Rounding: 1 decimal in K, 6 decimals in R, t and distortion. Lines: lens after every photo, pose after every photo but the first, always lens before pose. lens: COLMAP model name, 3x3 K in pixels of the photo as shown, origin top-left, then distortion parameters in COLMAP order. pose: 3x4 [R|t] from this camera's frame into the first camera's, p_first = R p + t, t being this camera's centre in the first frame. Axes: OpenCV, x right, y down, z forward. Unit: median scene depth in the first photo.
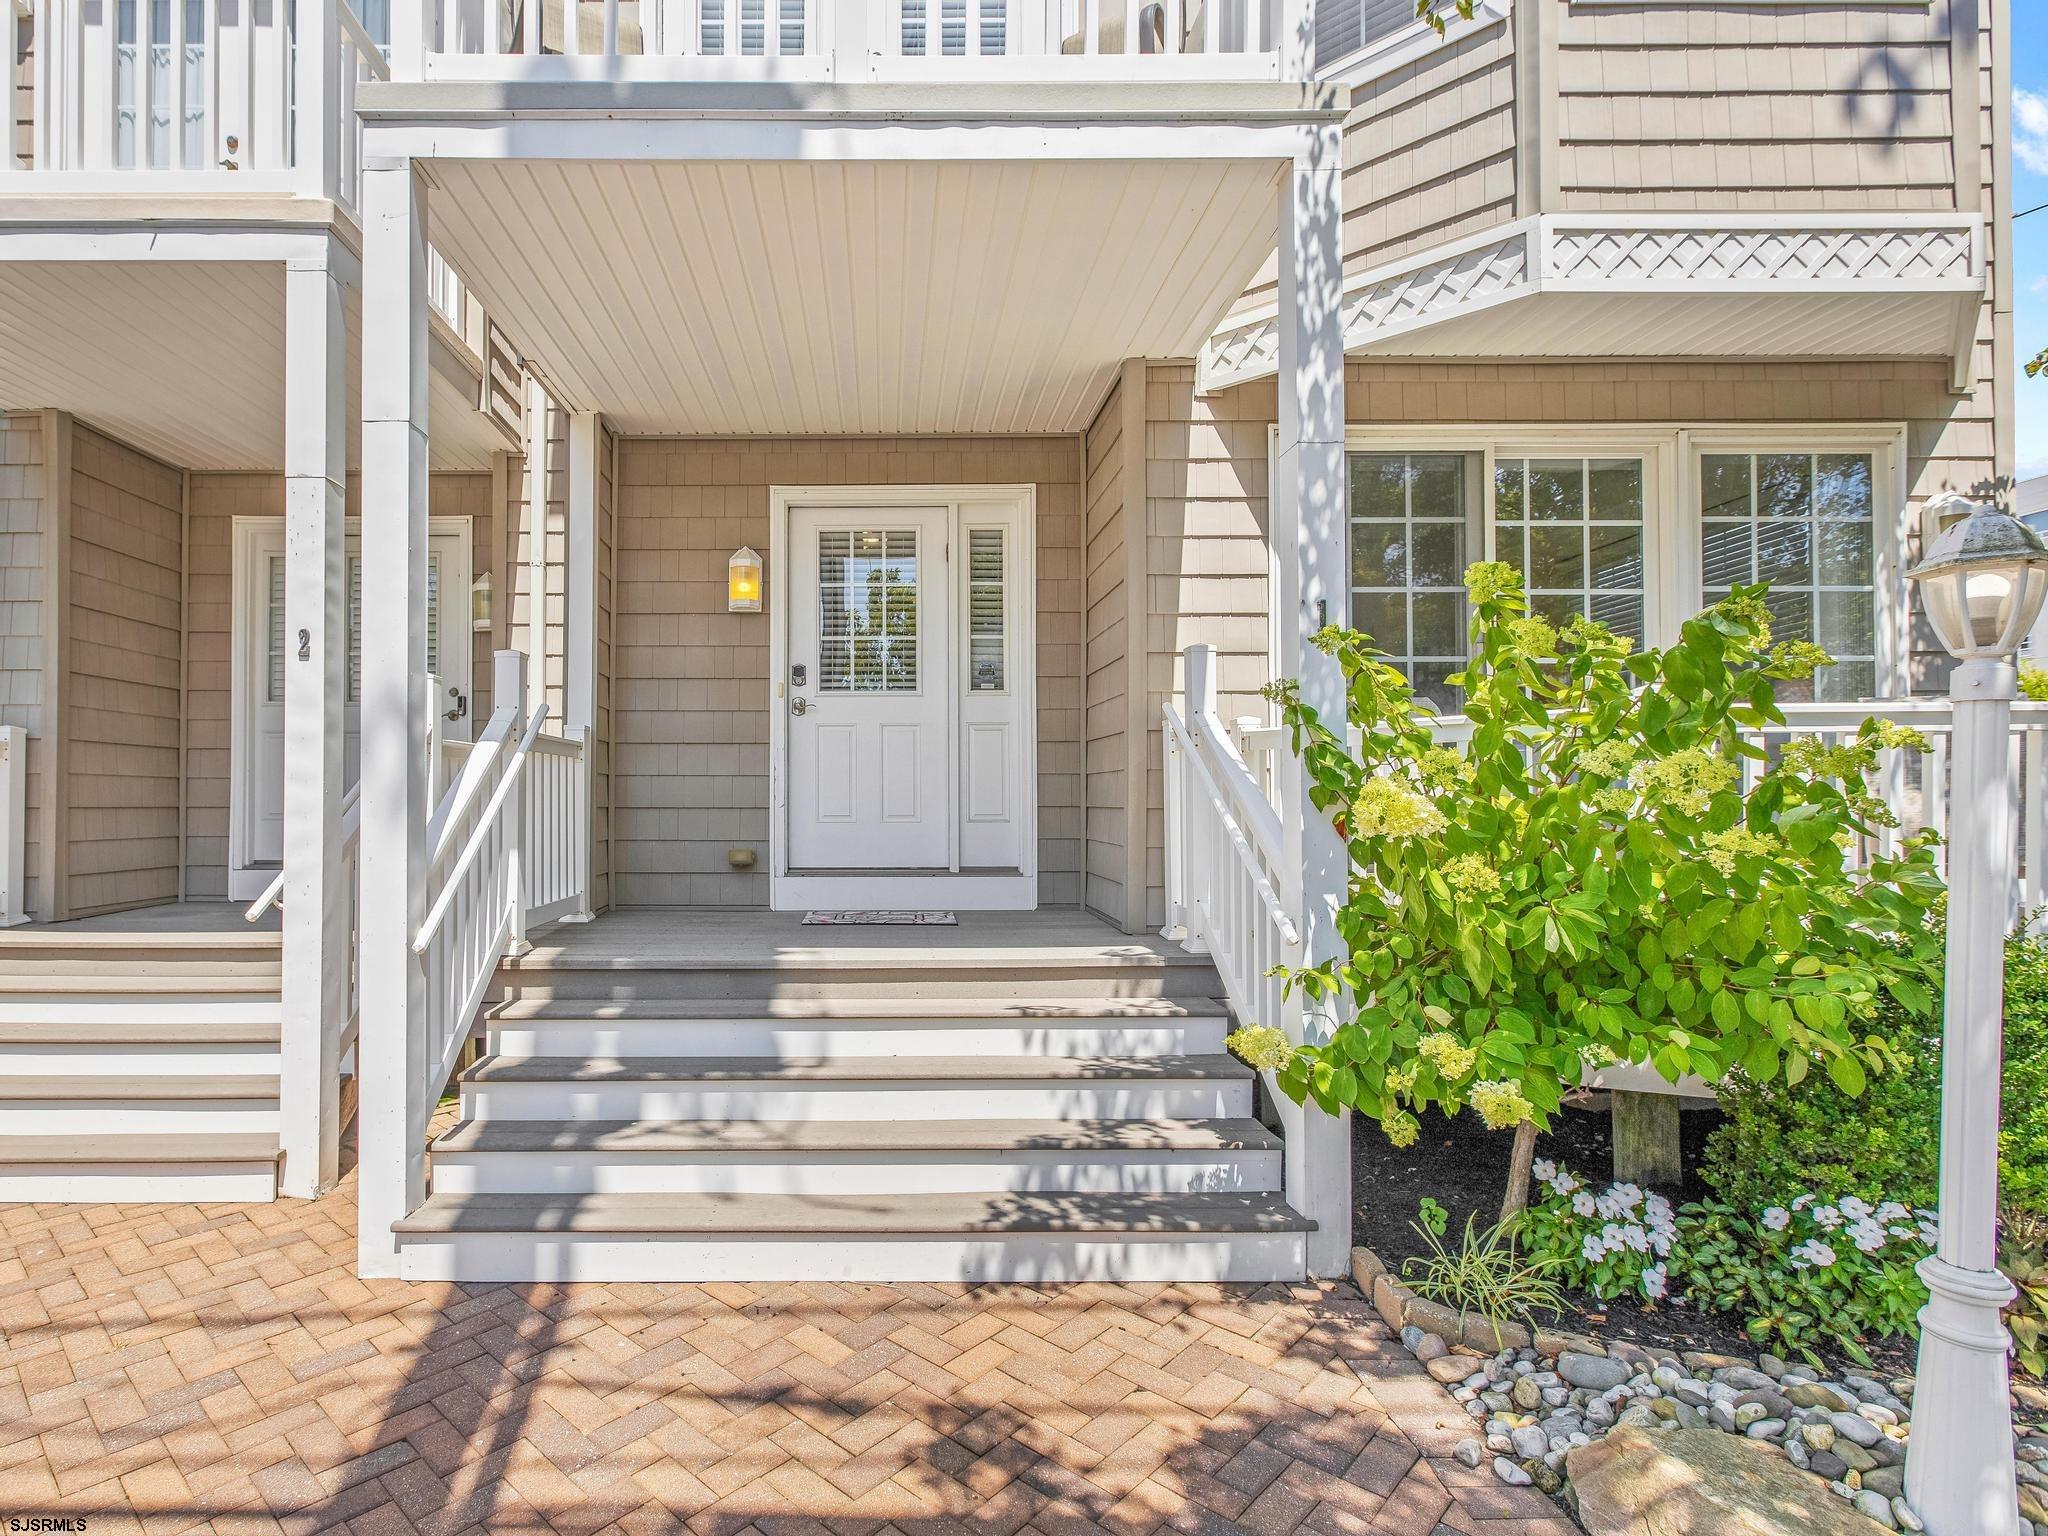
lens RADIAL K [[1002.5, 0, 1024.2], [0, 1002.5, 769.3], [0, 0, 1]] dist [0.003356, -0.002232]
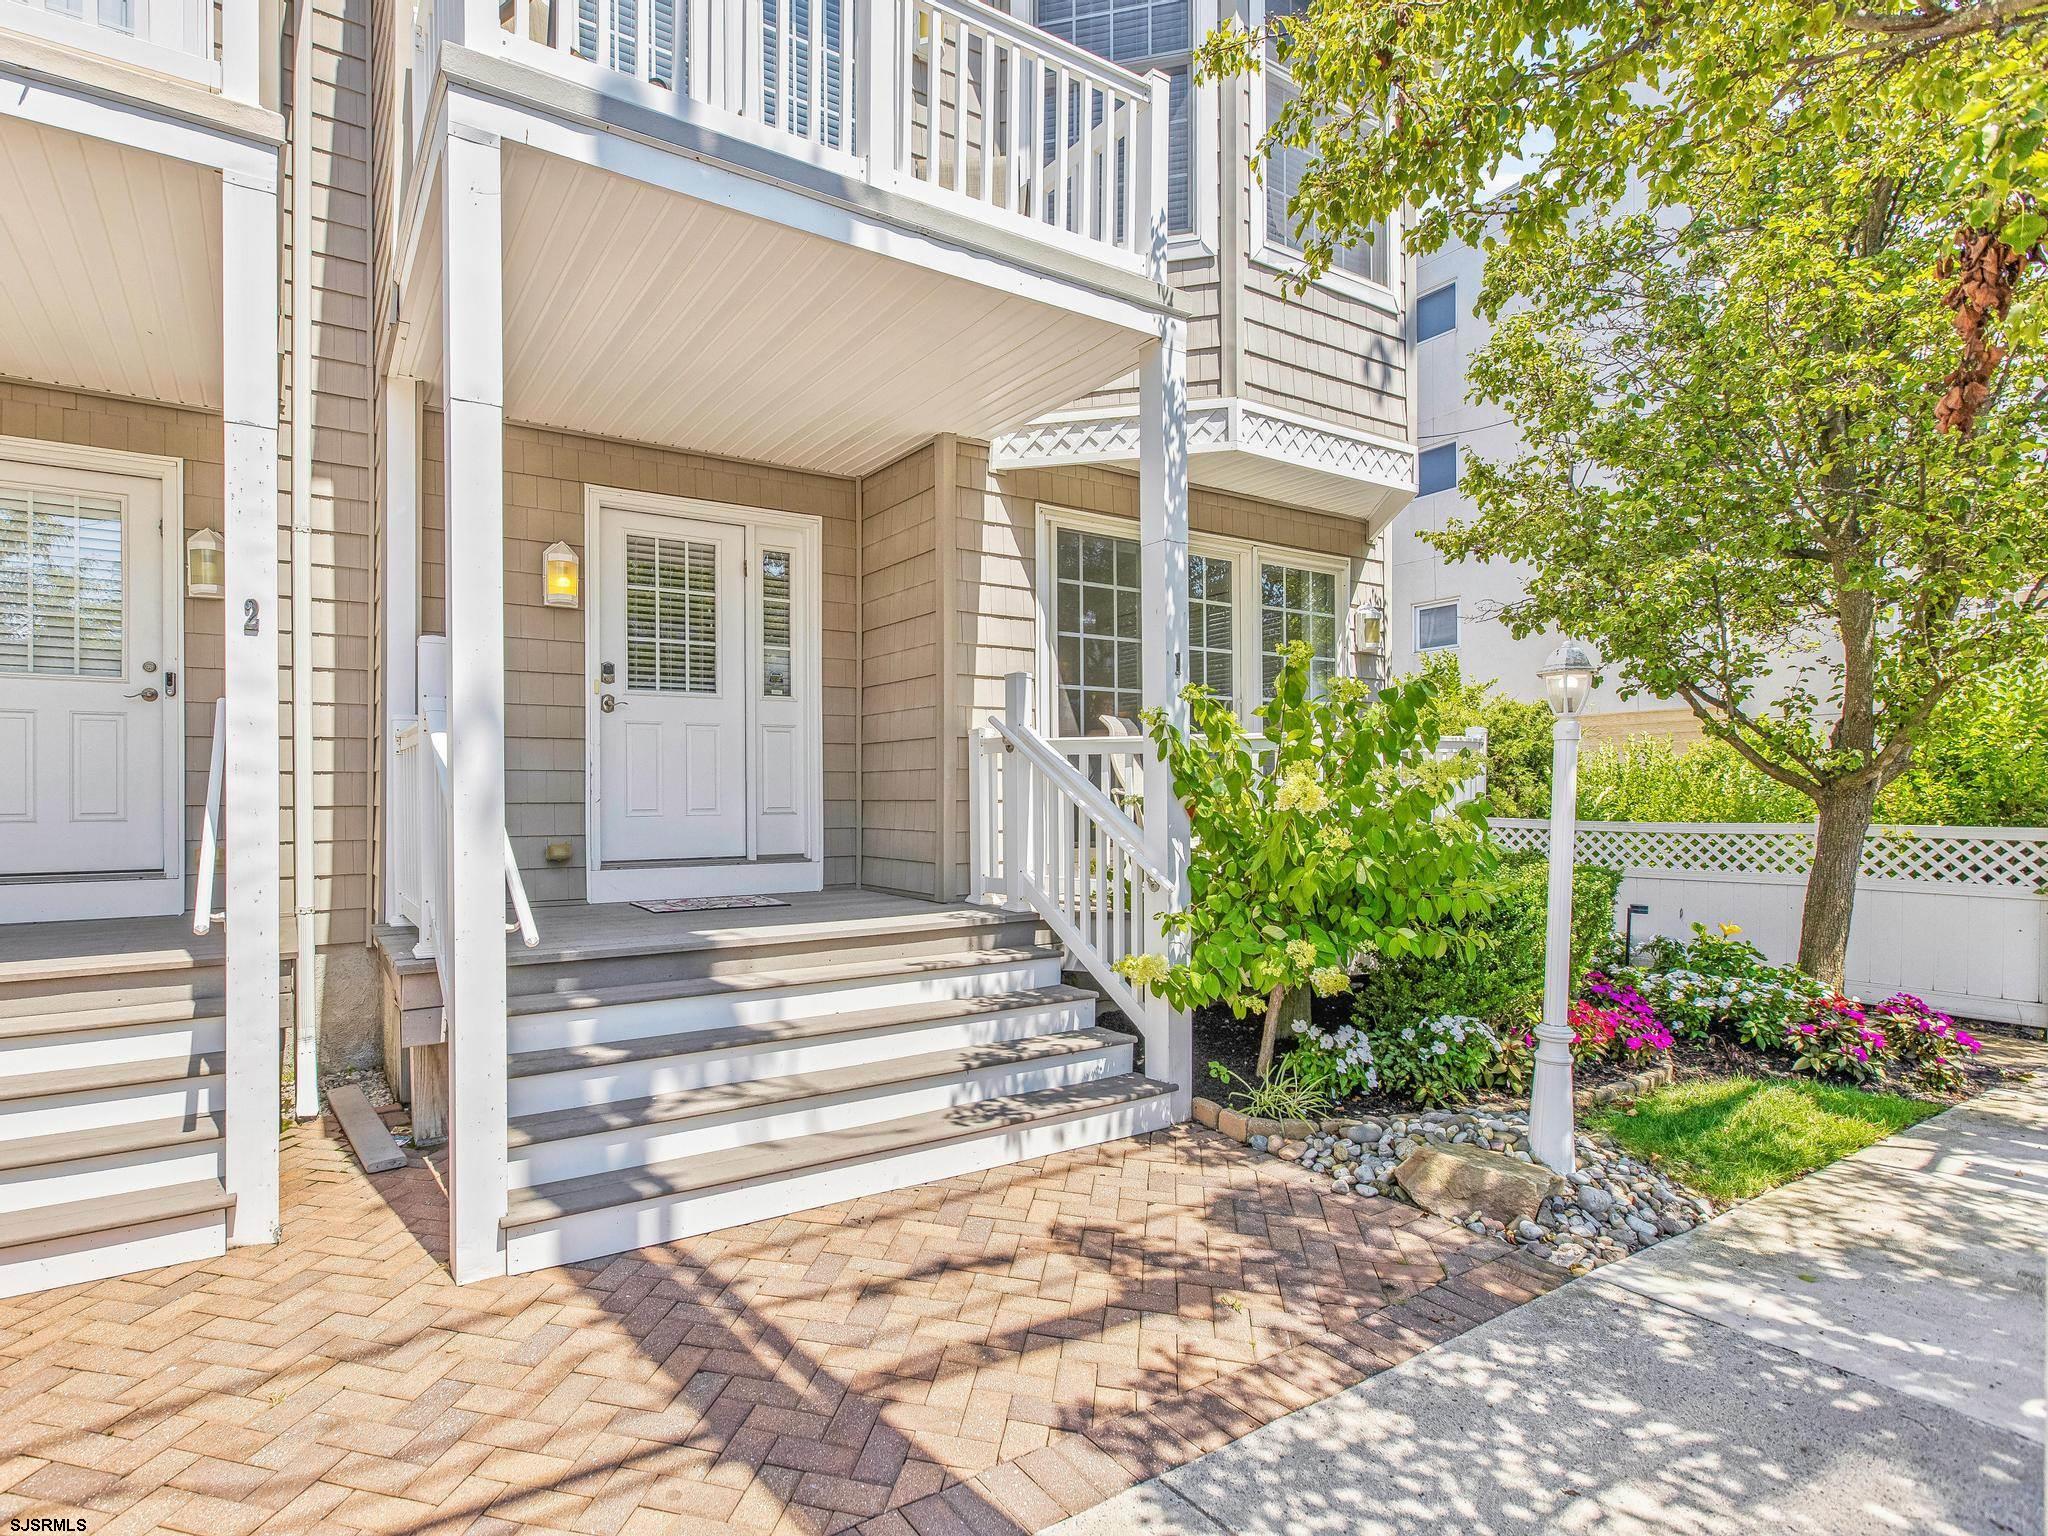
lens RADIAL K [[909.6, 0, 1022.6], [0, 909.6, 774.8], [0, 0, 1]] dist [0.000461, 0.000266]
pose [[0.870334, 0.007441, 0.492405, -0.478980], [-0.010846, 0.999933, 0.004060, 0.002677], [-0.492342, -0.008875, 0.870357, -0.022232]]
